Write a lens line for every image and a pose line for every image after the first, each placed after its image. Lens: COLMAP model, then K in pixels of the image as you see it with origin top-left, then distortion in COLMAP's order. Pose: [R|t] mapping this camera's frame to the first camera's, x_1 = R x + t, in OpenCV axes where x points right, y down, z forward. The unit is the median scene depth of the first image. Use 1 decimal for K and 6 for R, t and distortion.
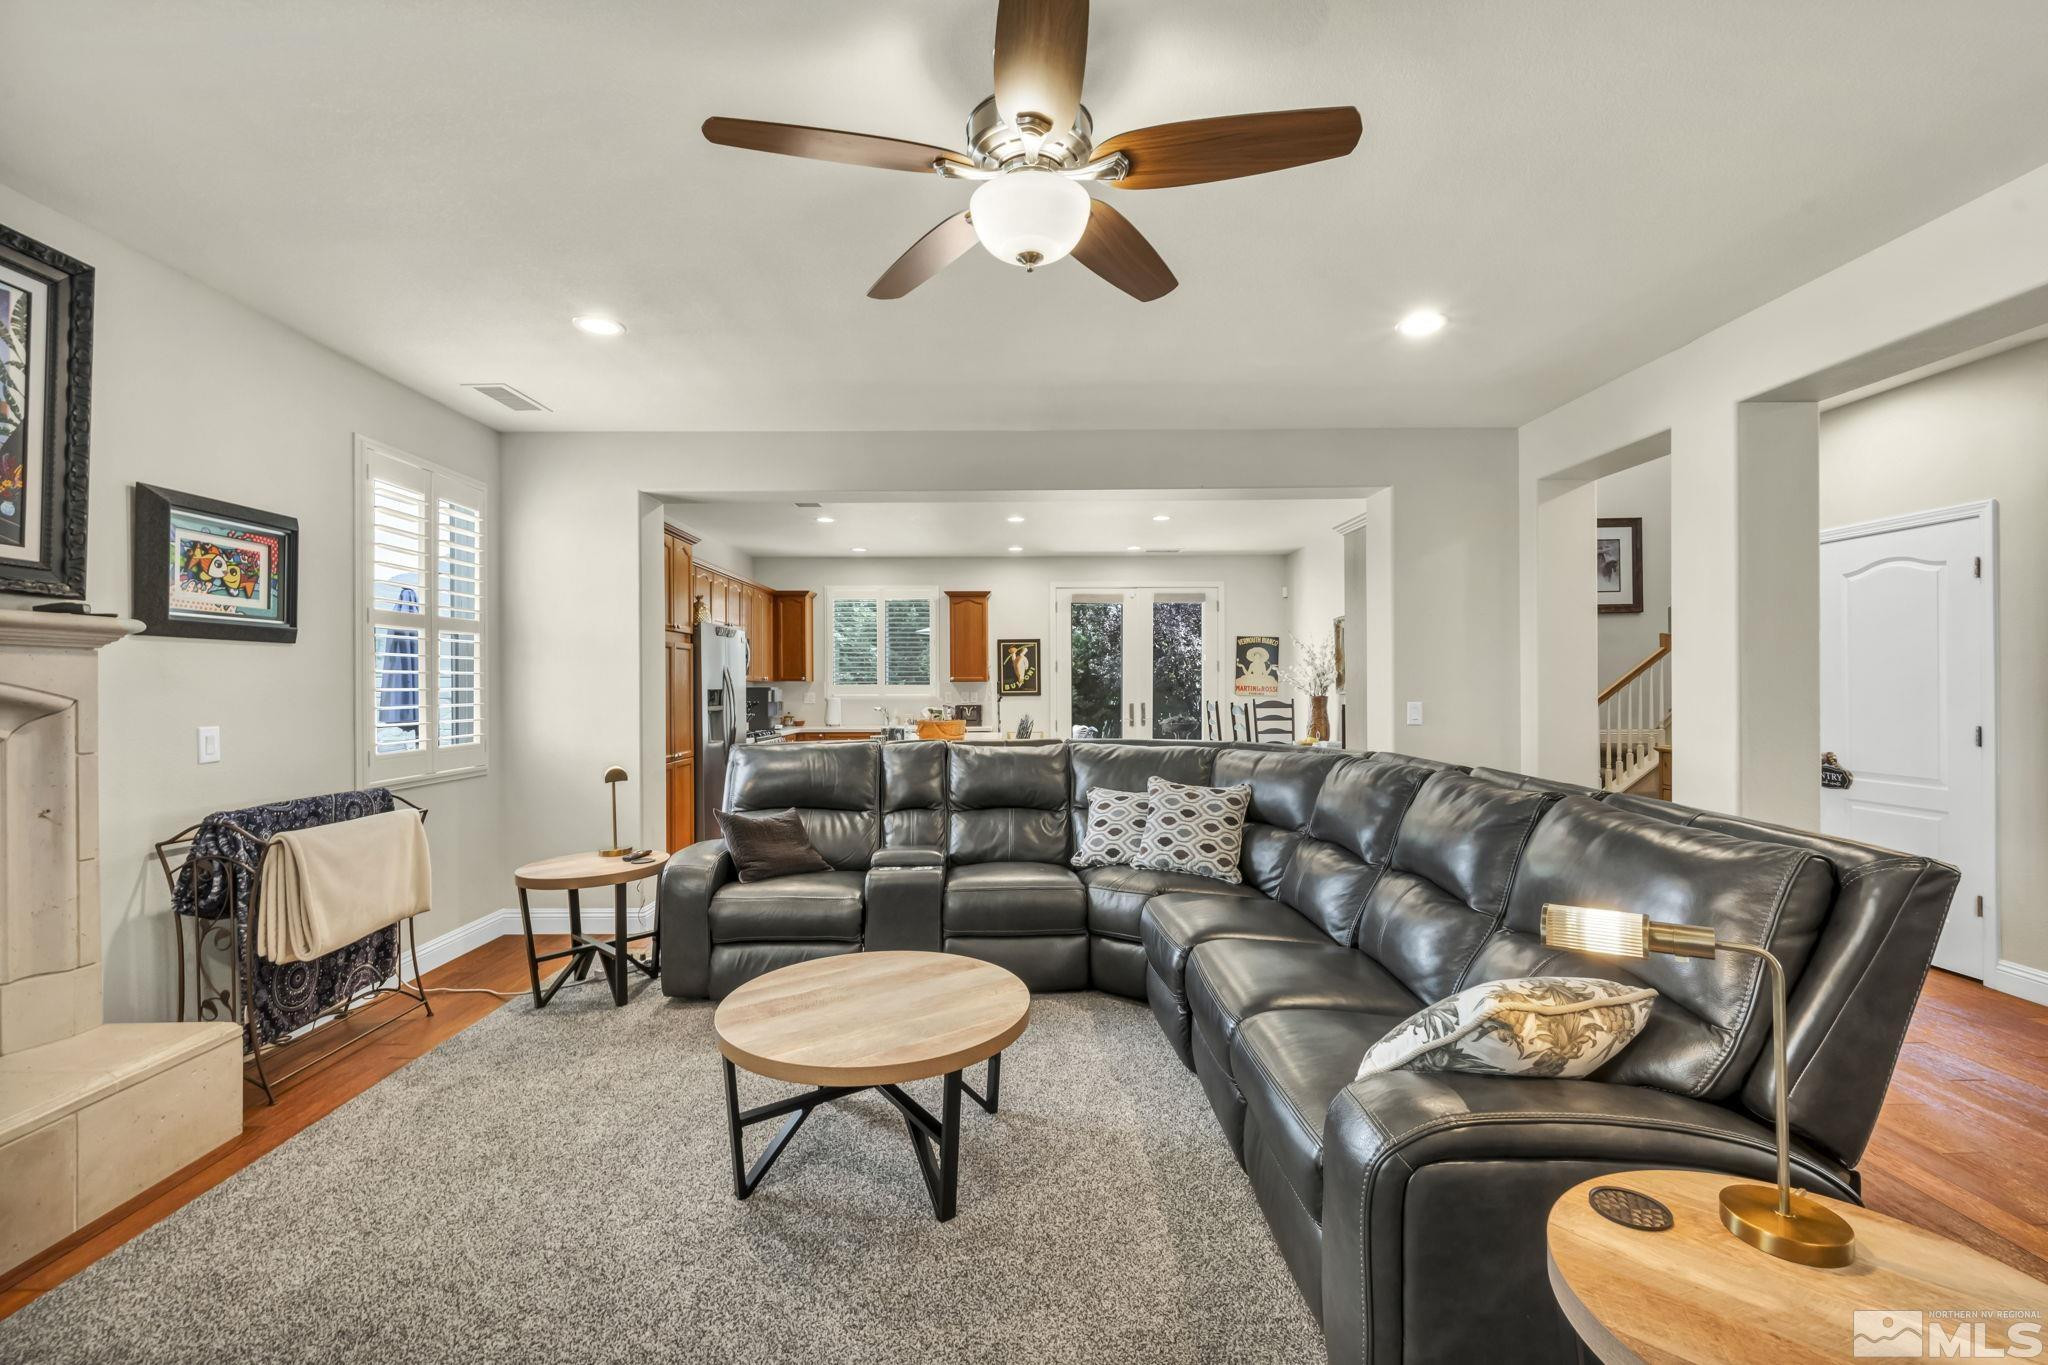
lens RADIAL K [[877.9, 0, 1039.4], [0, 877.9, 683.5], [0, 0, 1]] dist [0.000992, 0.000042]
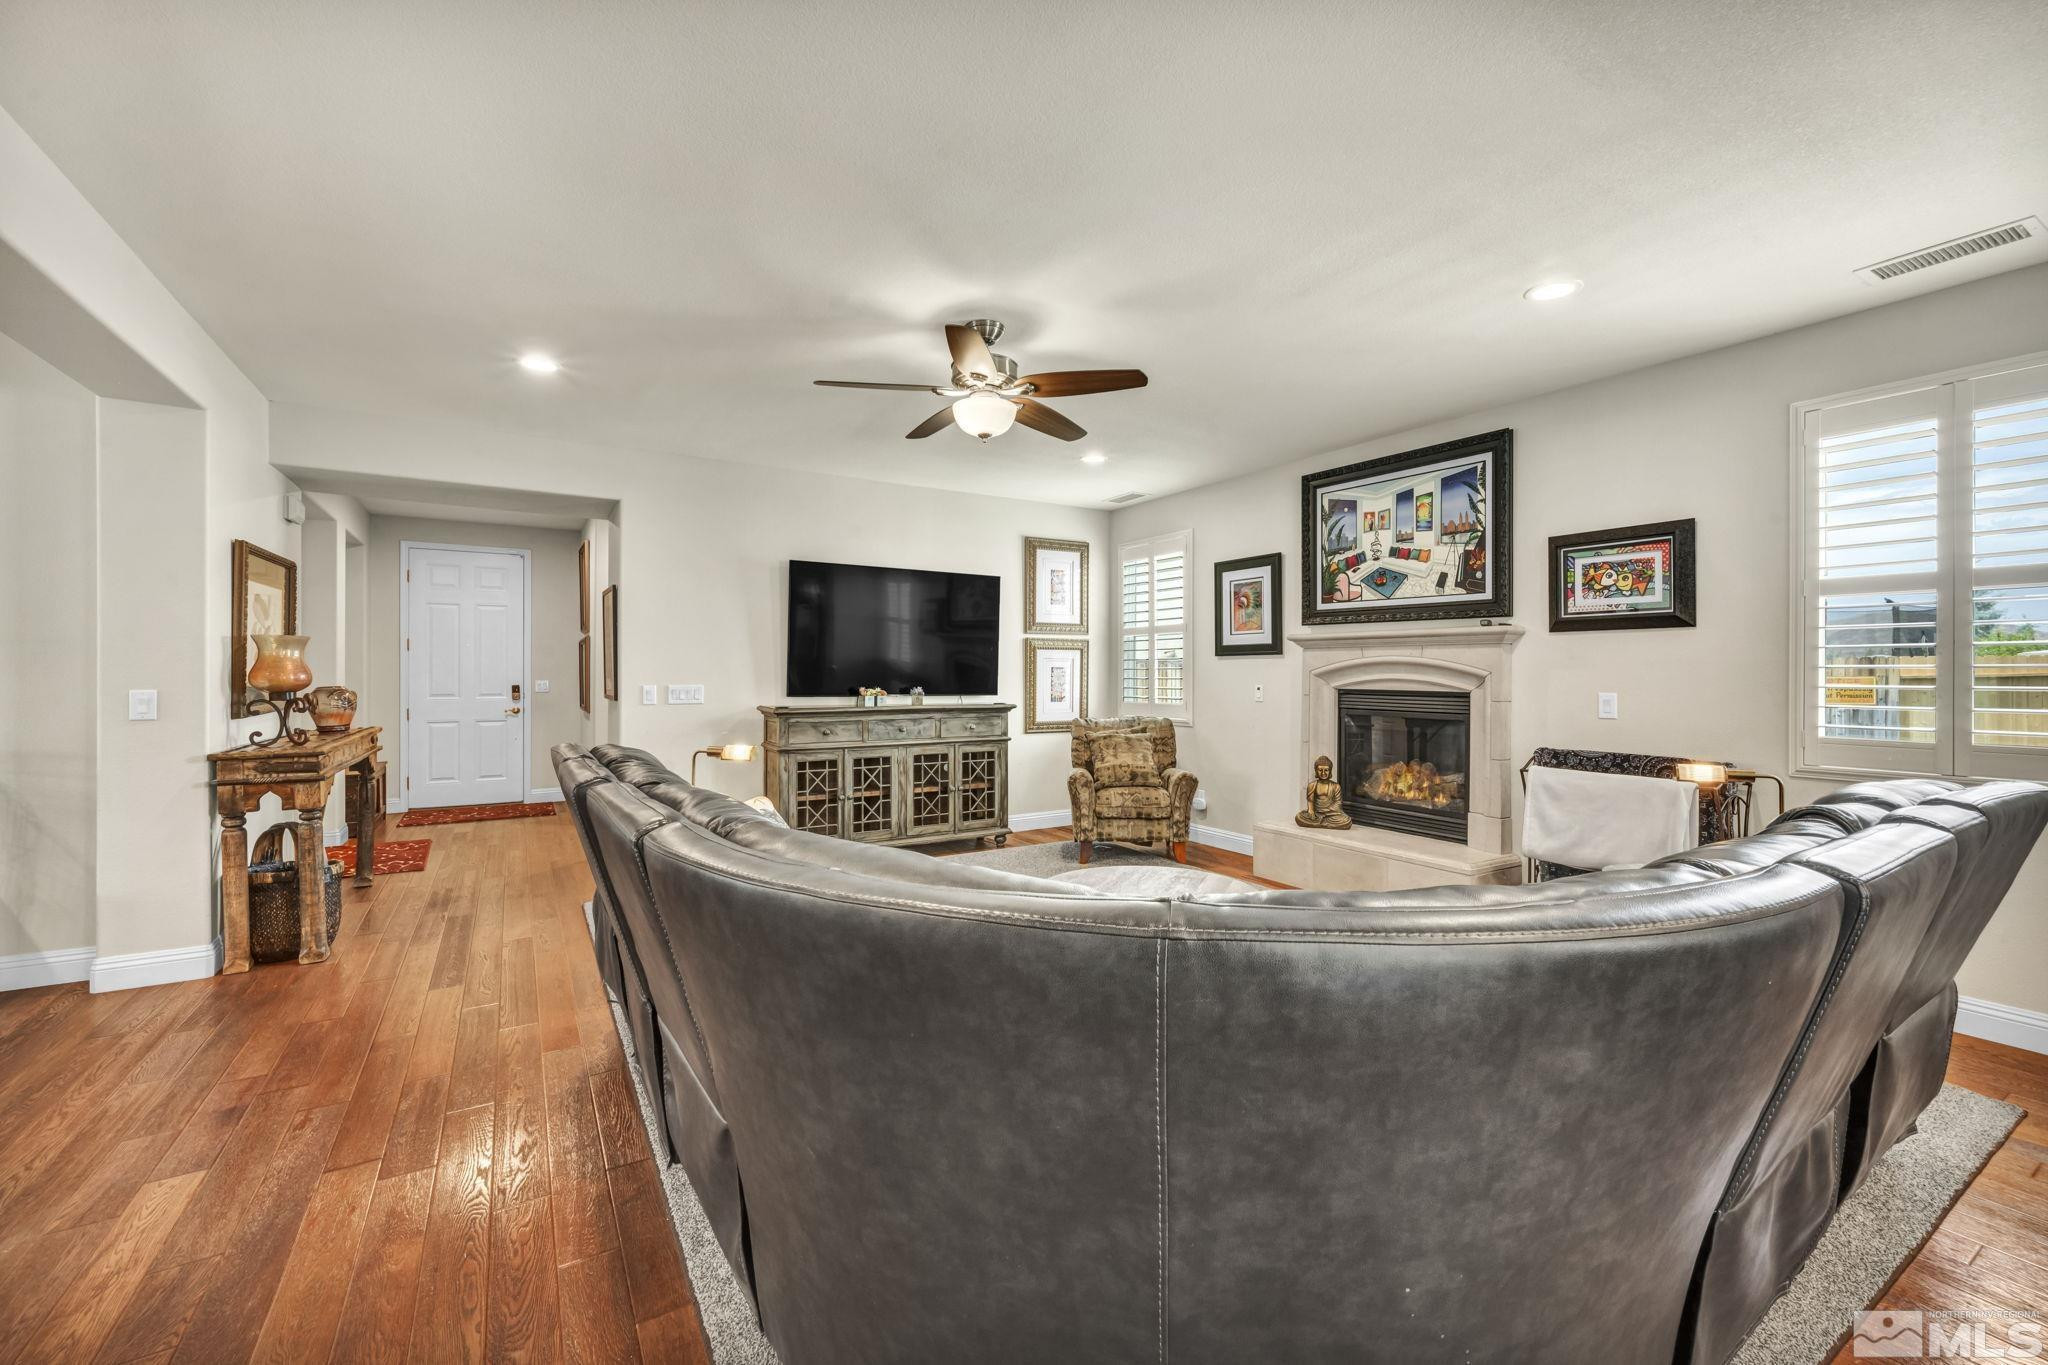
lens RADIAL K [[833.2, 0, 1027.4], [0, 833.2, 680.5], [0, 0, 1]] dist [-0.001214, 0.000203]
pose [[-0.865630, 0.010322, -0.500578, 0.466559], [0.004650, 0.999910, 0.012577, 0.007830], [0.500663, 0.008560, -0.865600, 1.512666]]
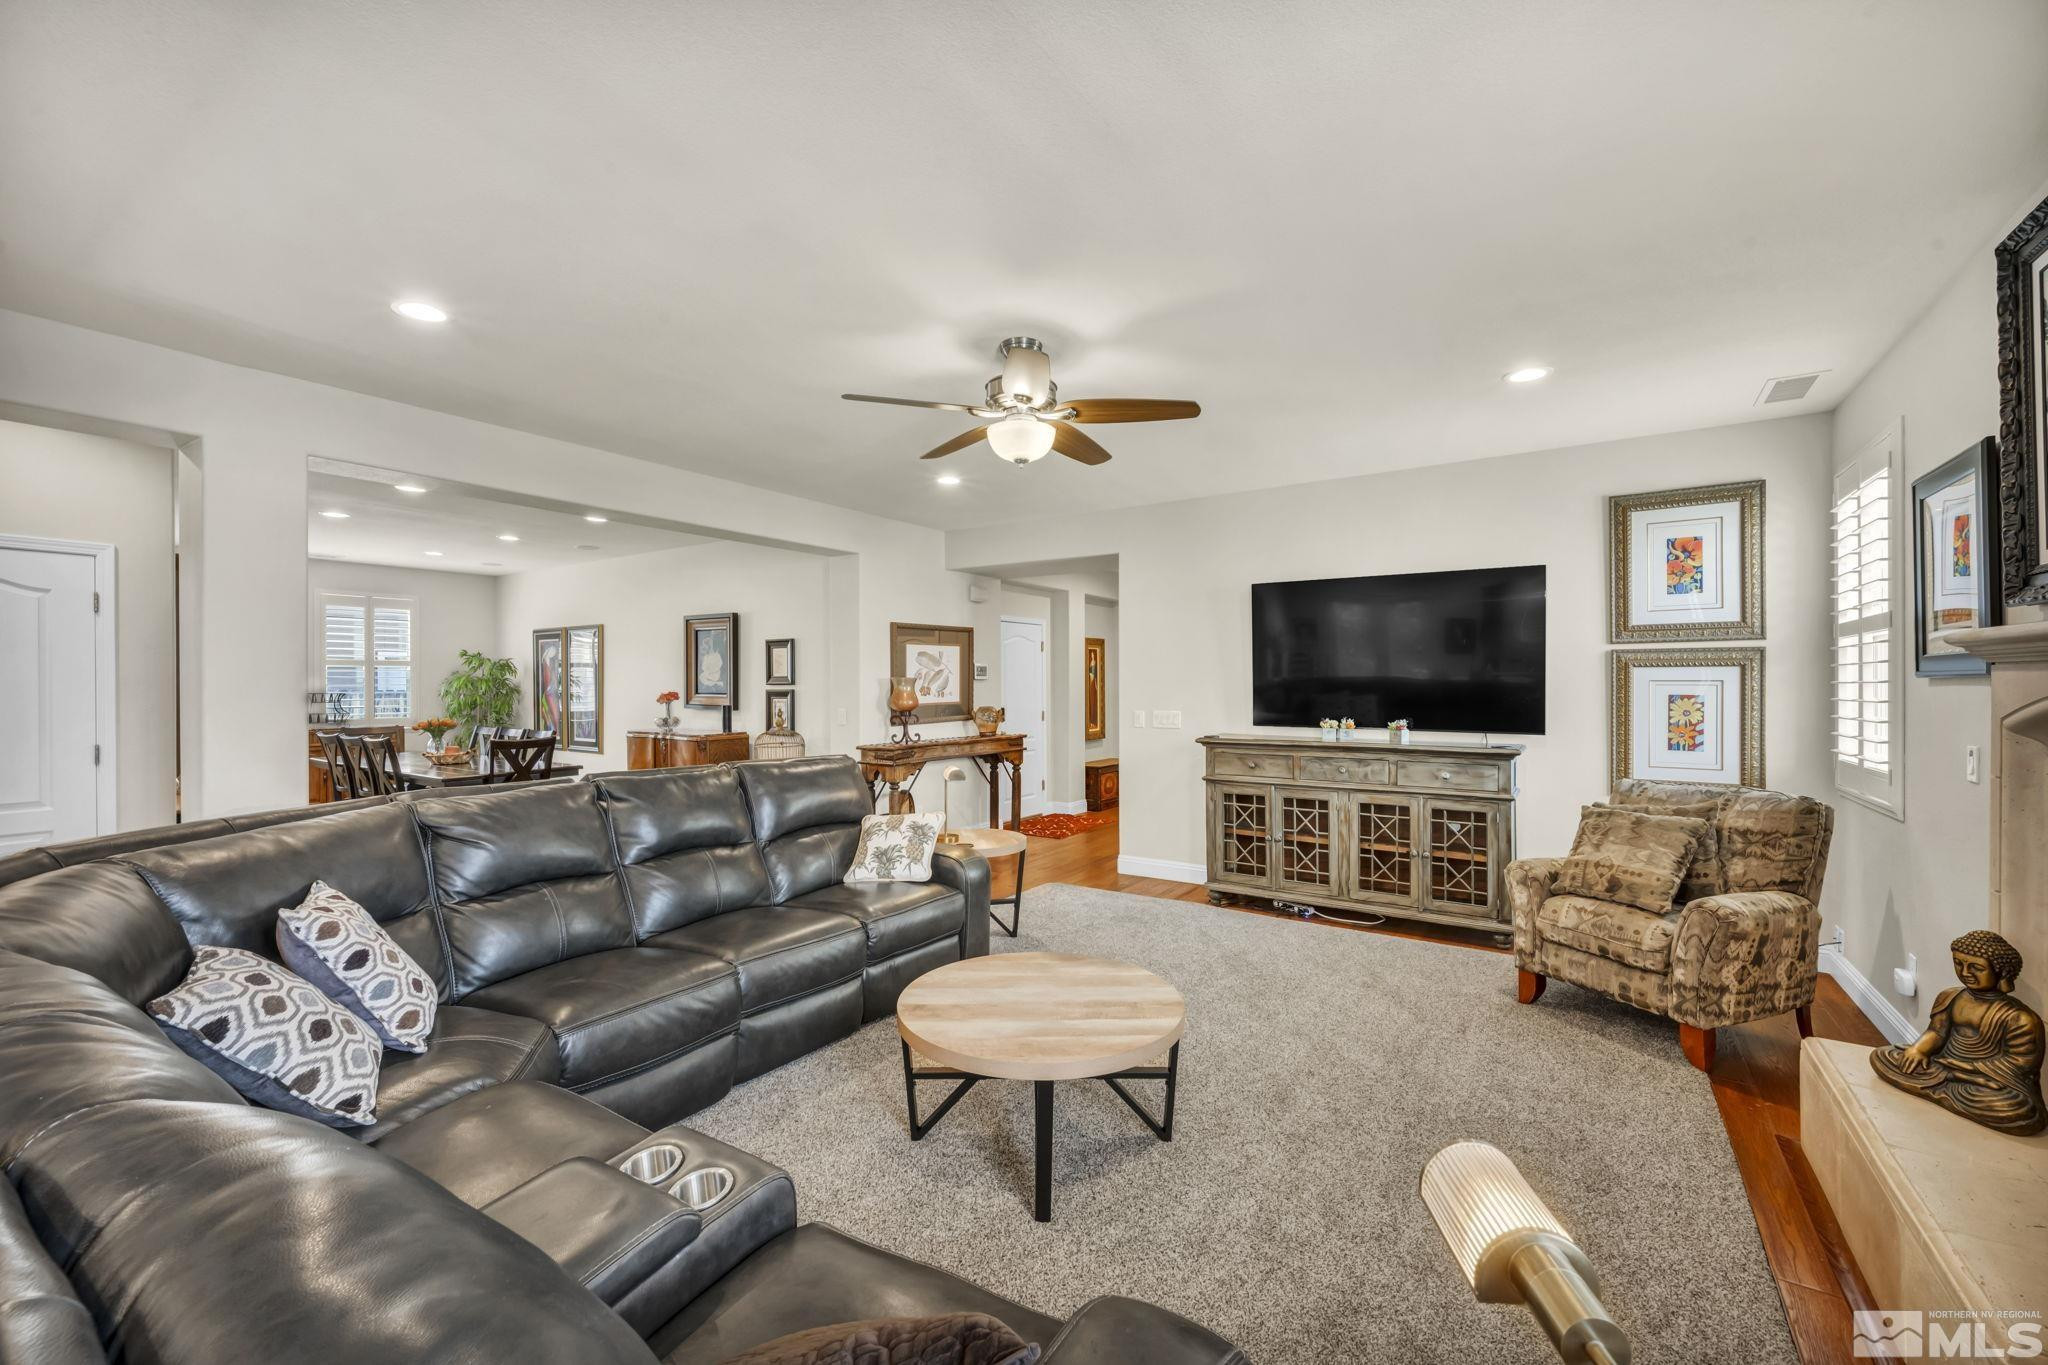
lens RADIAL K [[810.8, 0, 1033.5], [0, 810.8, 682.2], [0, 0, 1]] dist [-0.000246, 0.000068]
pose [[-0.810642, 0.012060, 0.585418, -0.565913], [0.008074, 0.999923, -0.009420, -0.014379], [-0.585486, -0.002910, -0.810677, 1.349881]]
